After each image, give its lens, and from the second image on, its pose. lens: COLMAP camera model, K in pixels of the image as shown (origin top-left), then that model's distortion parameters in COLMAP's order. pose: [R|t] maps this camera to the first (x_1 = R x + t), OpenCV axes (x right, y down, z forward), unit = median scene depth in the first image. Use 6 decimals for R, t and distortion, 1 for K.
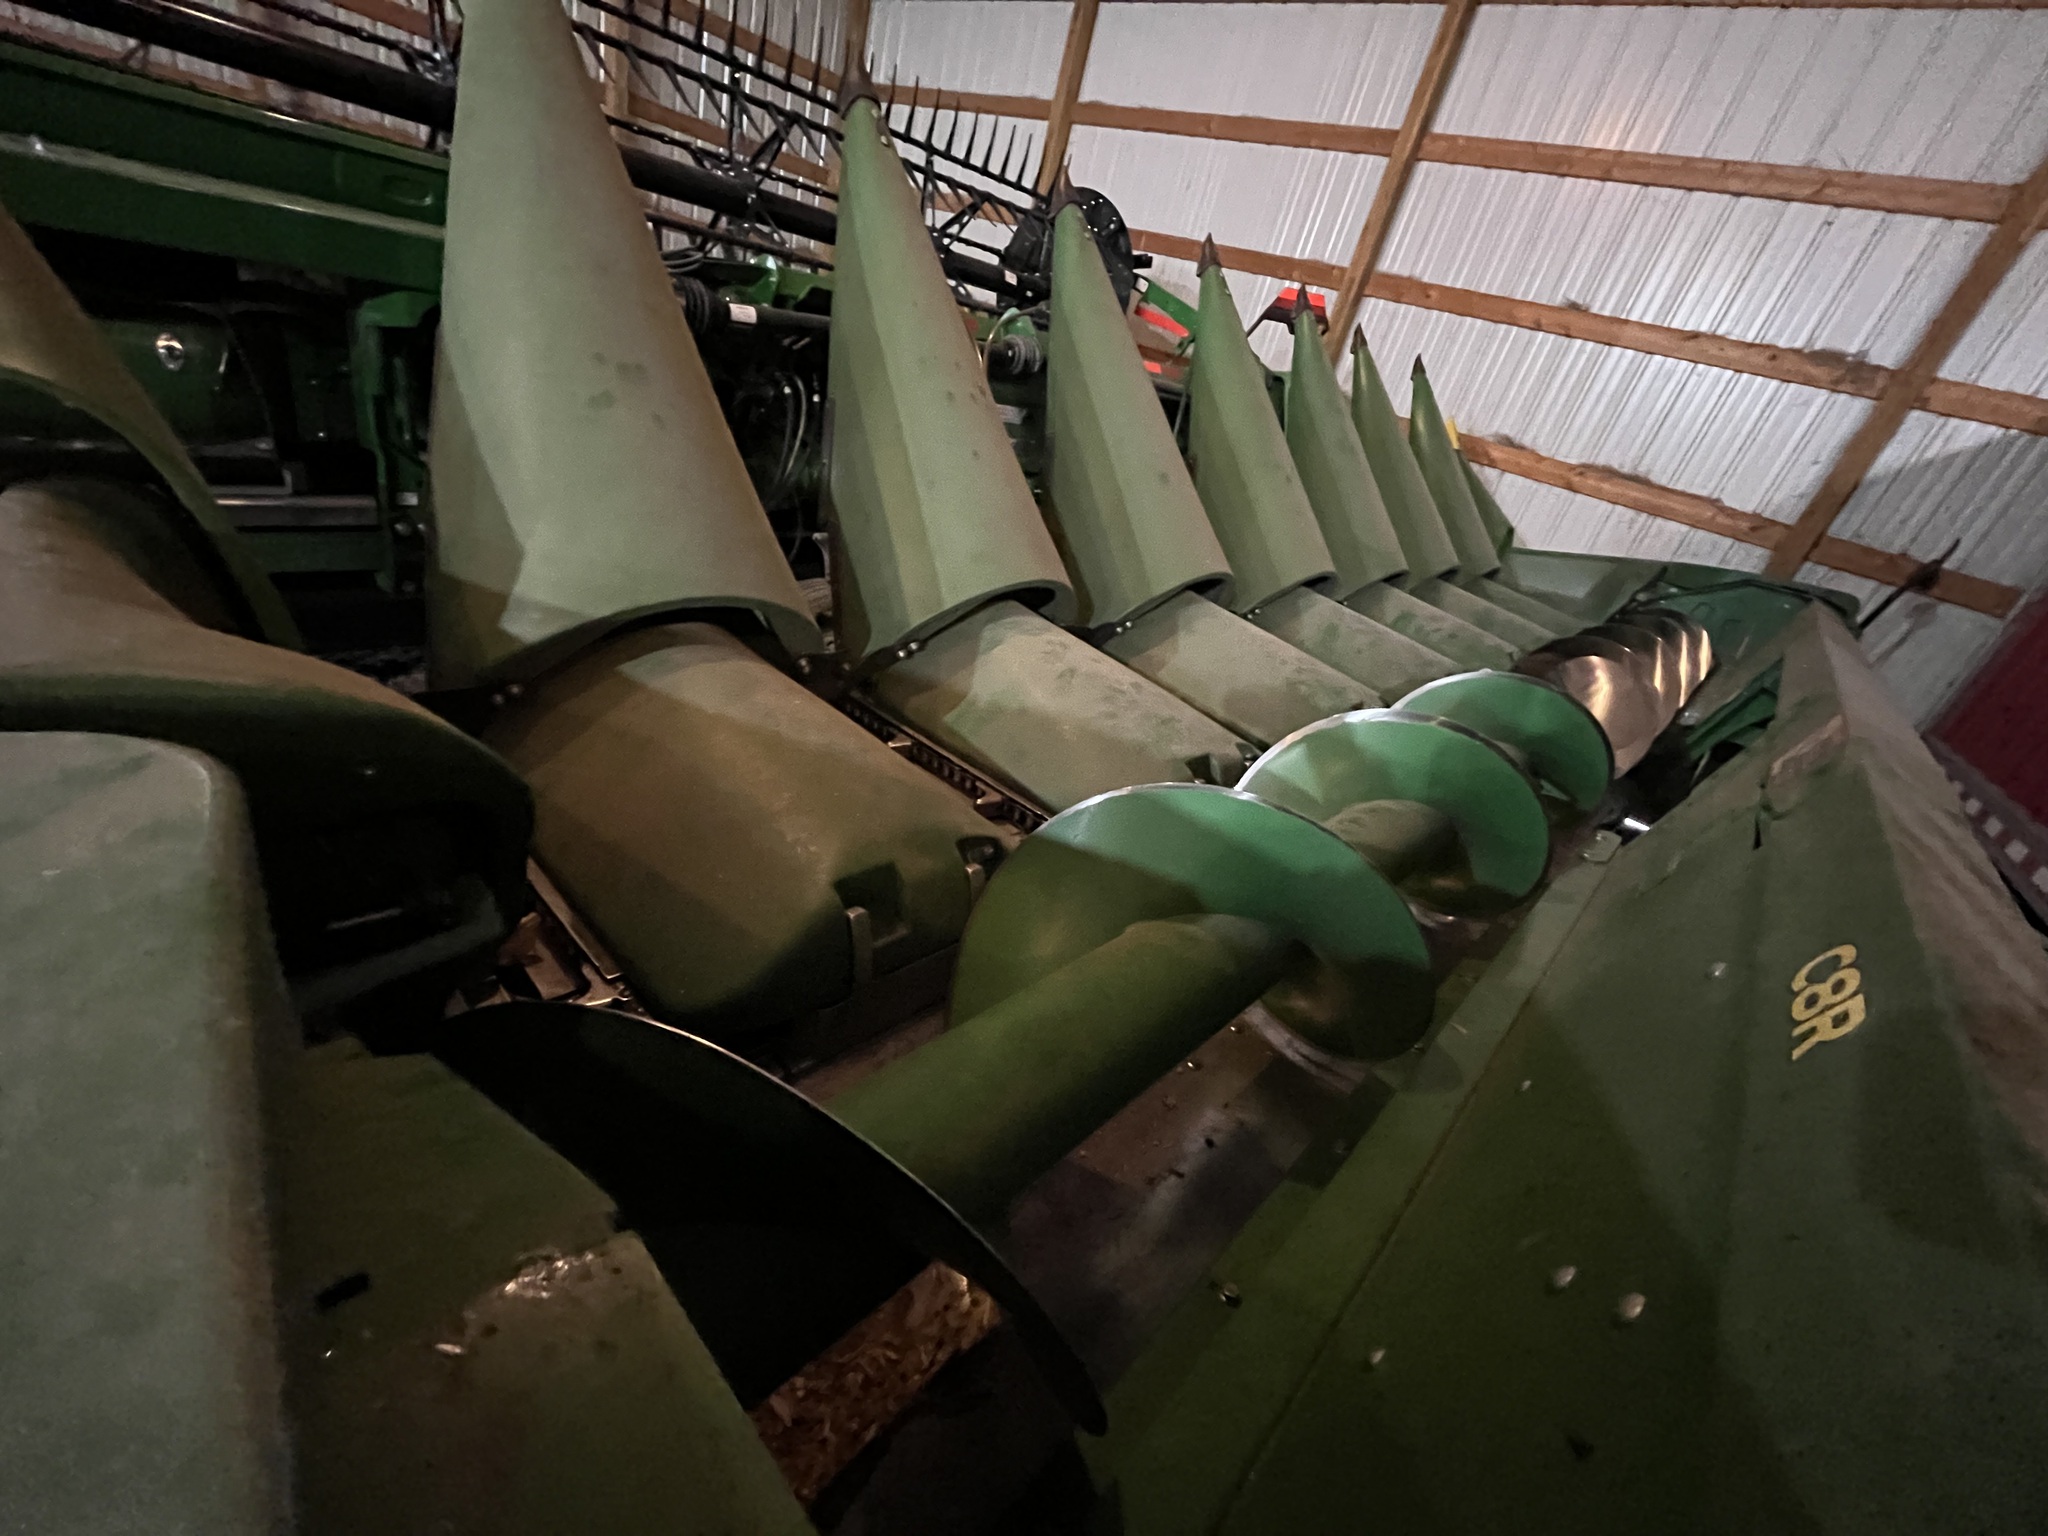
lens RADIAL K [[817.5, 0, 1019.7], [0, 817.5, 759.4], [0, 0, 1]] dist [0.002434, -0.000863]
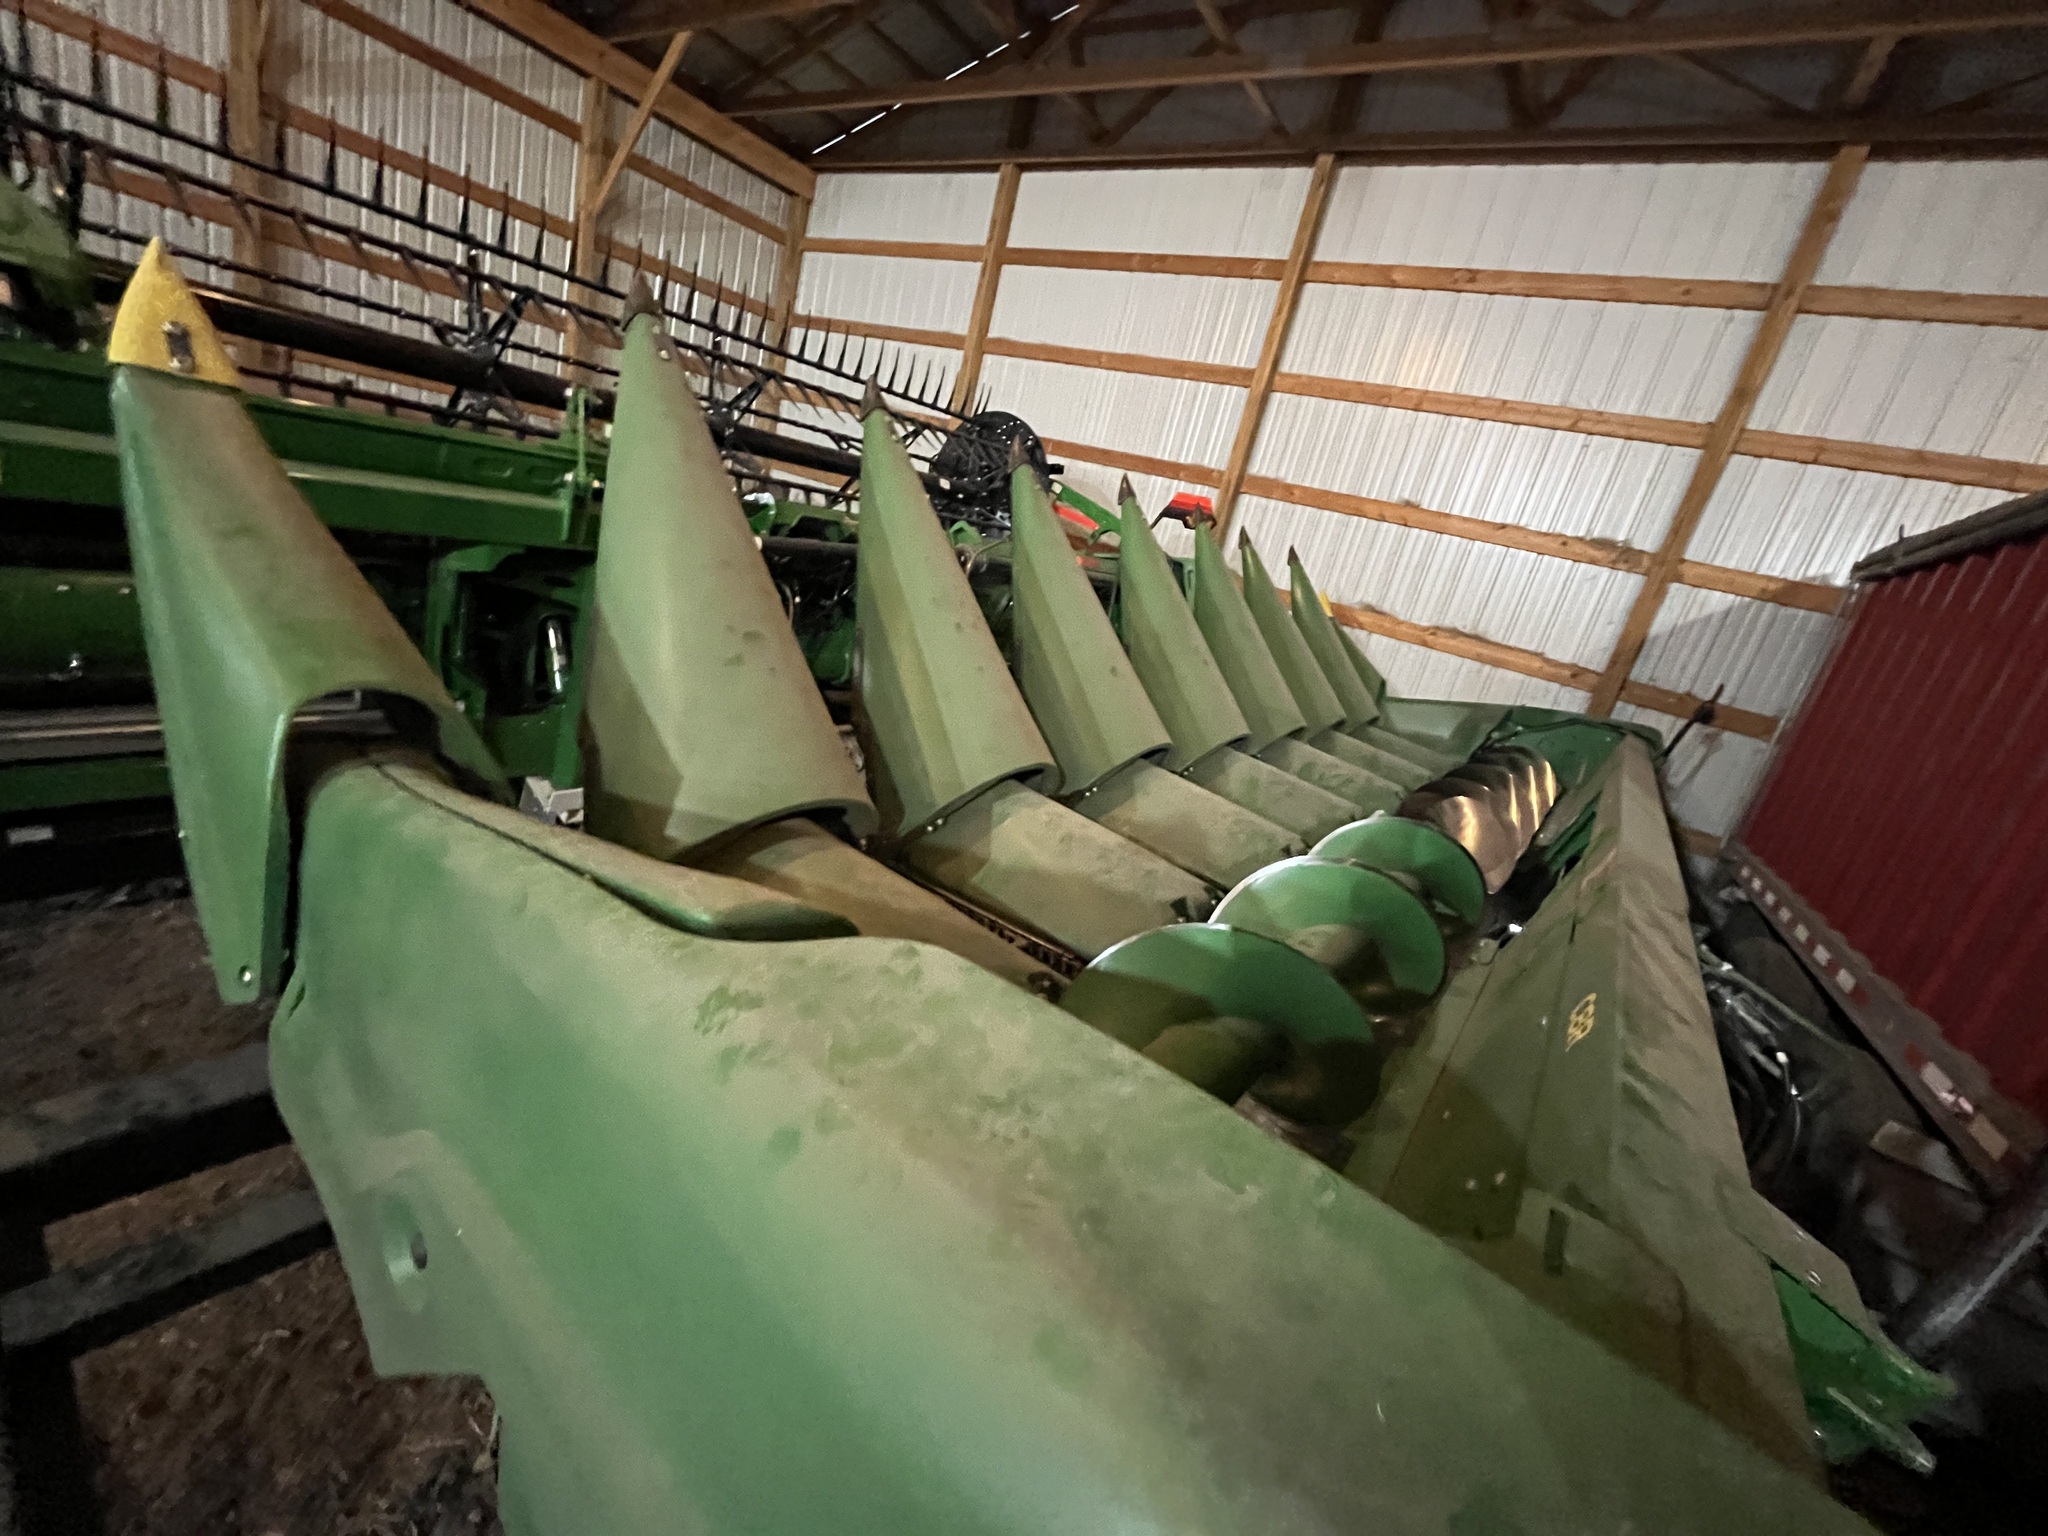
lens RADIAL K [[817.5, 0, 1017.5], [0, 817.5, 763.6], [0, 0, 1]] dist [0.002434, -0.000863]
pose [[0.993762, -0.042213, 0.103227, -0.053948], [0.058679, 0.985028, -0.162098, -0.007188], [-0.094839, 0.167144, 0.981360, -0.093975]]
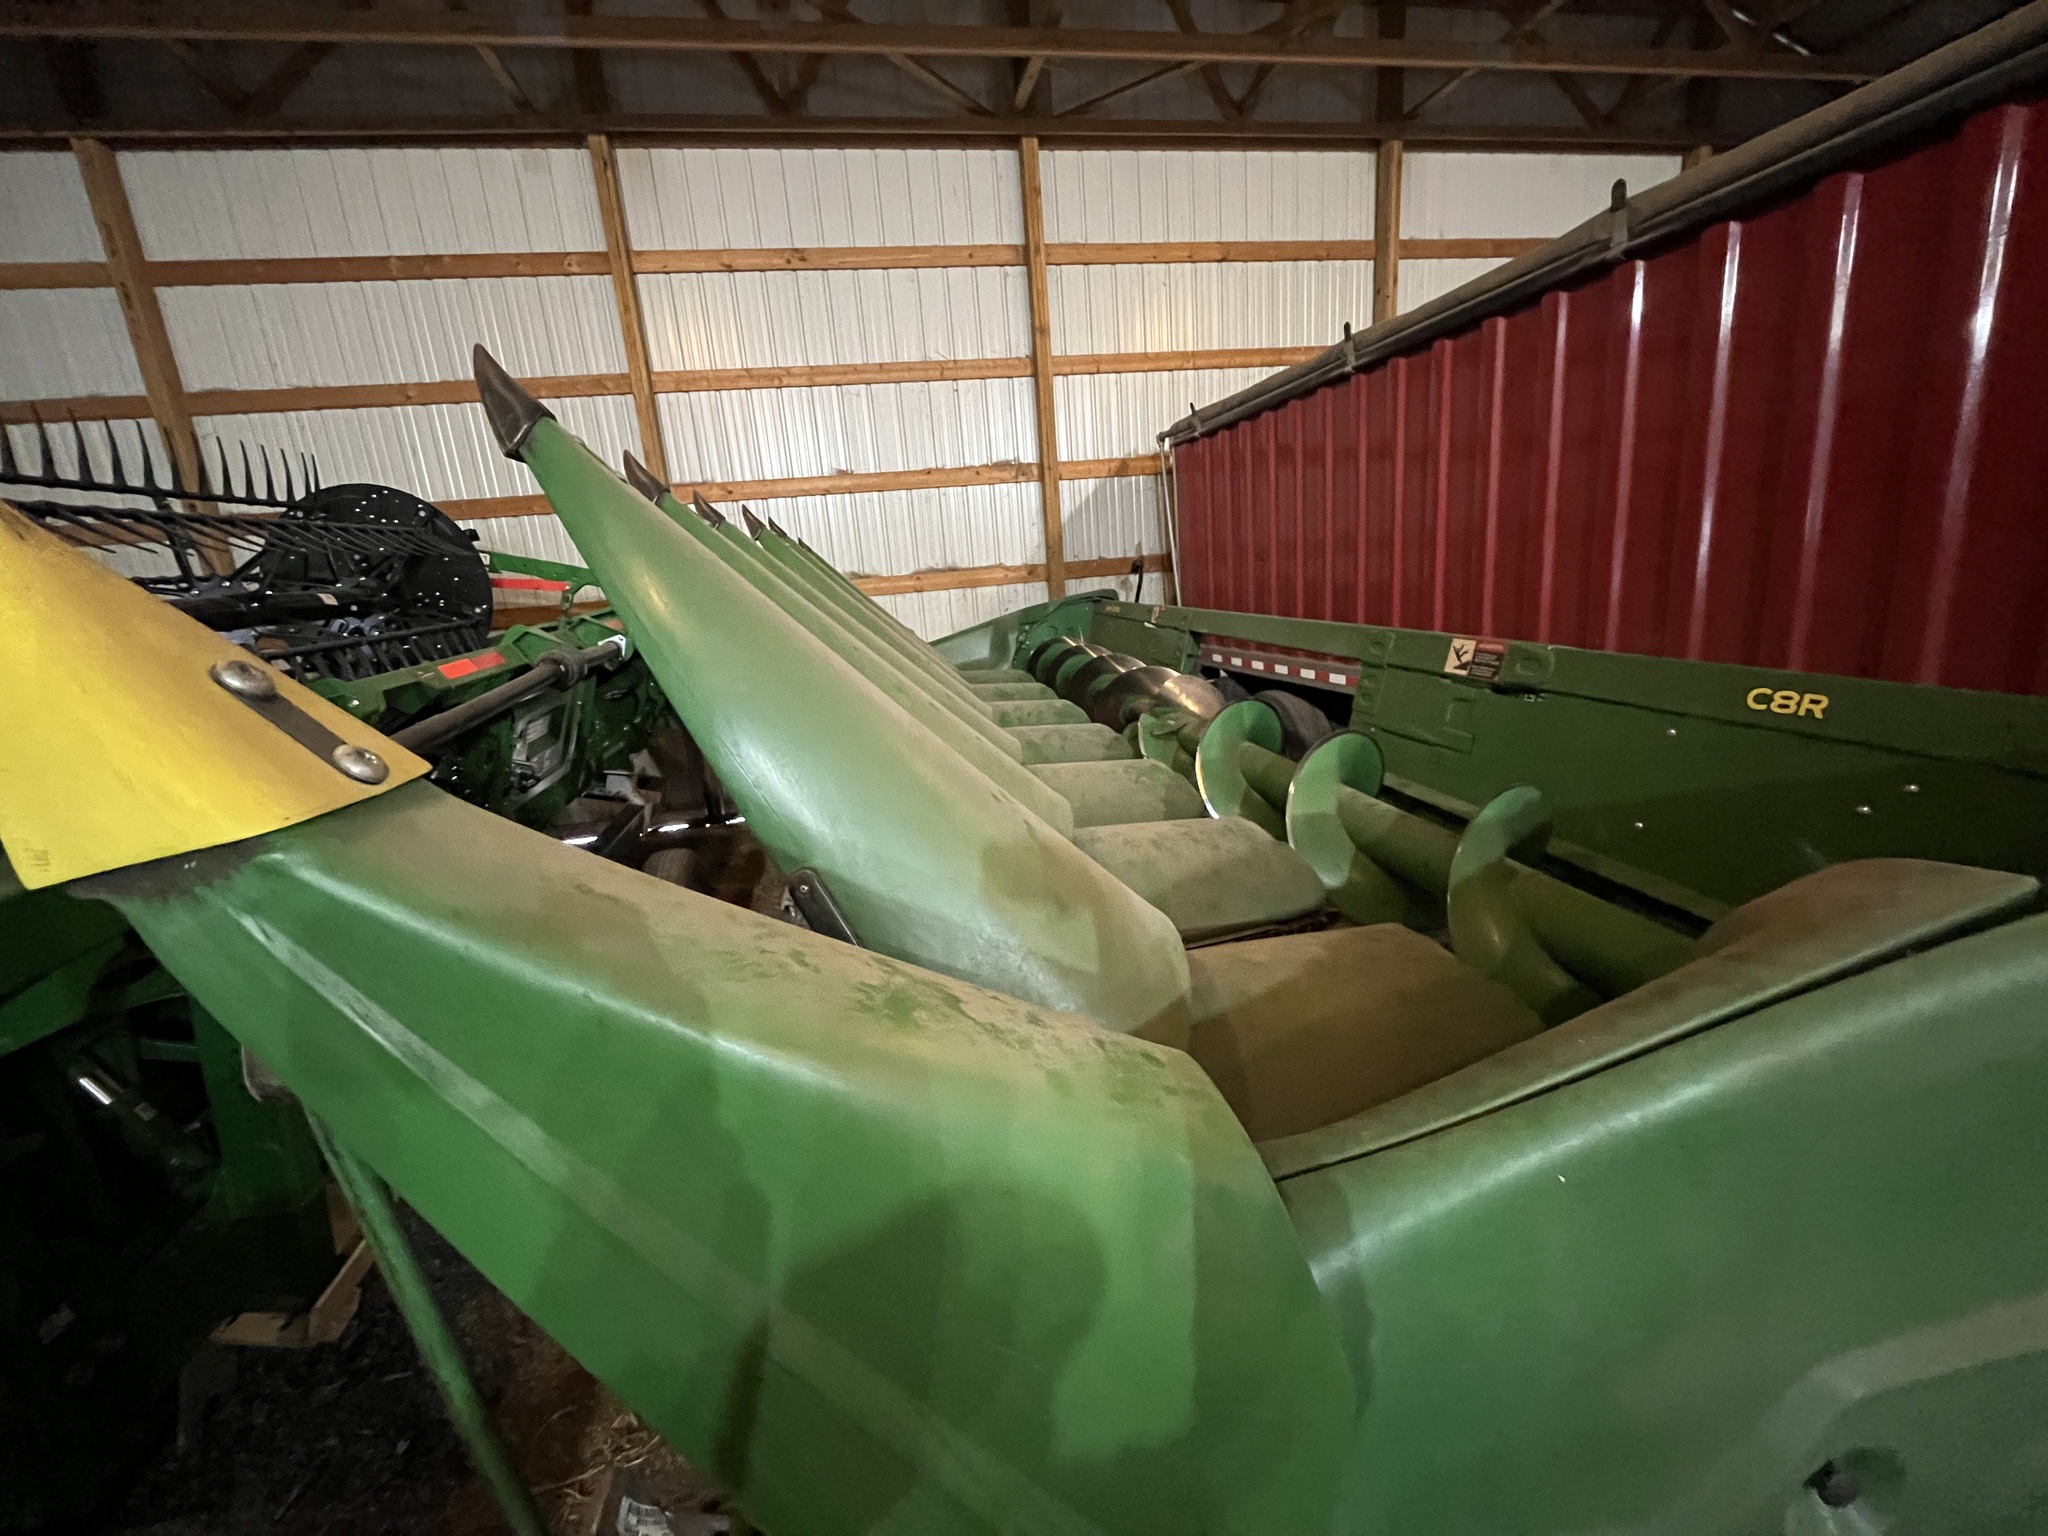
lens RADIAL K [[817.5, 0, 1010.4], [0, 817.5, 763.1], [0, 0, 1]] dist [0.002434, -0.000863]
pose [[0.559676, -0.468931, 0.683276, -0.319397], [0.574852, 0.813567, 0.087484, -0.166109], [-0.596915, 0.343820, 0.724900, 0.075271]]
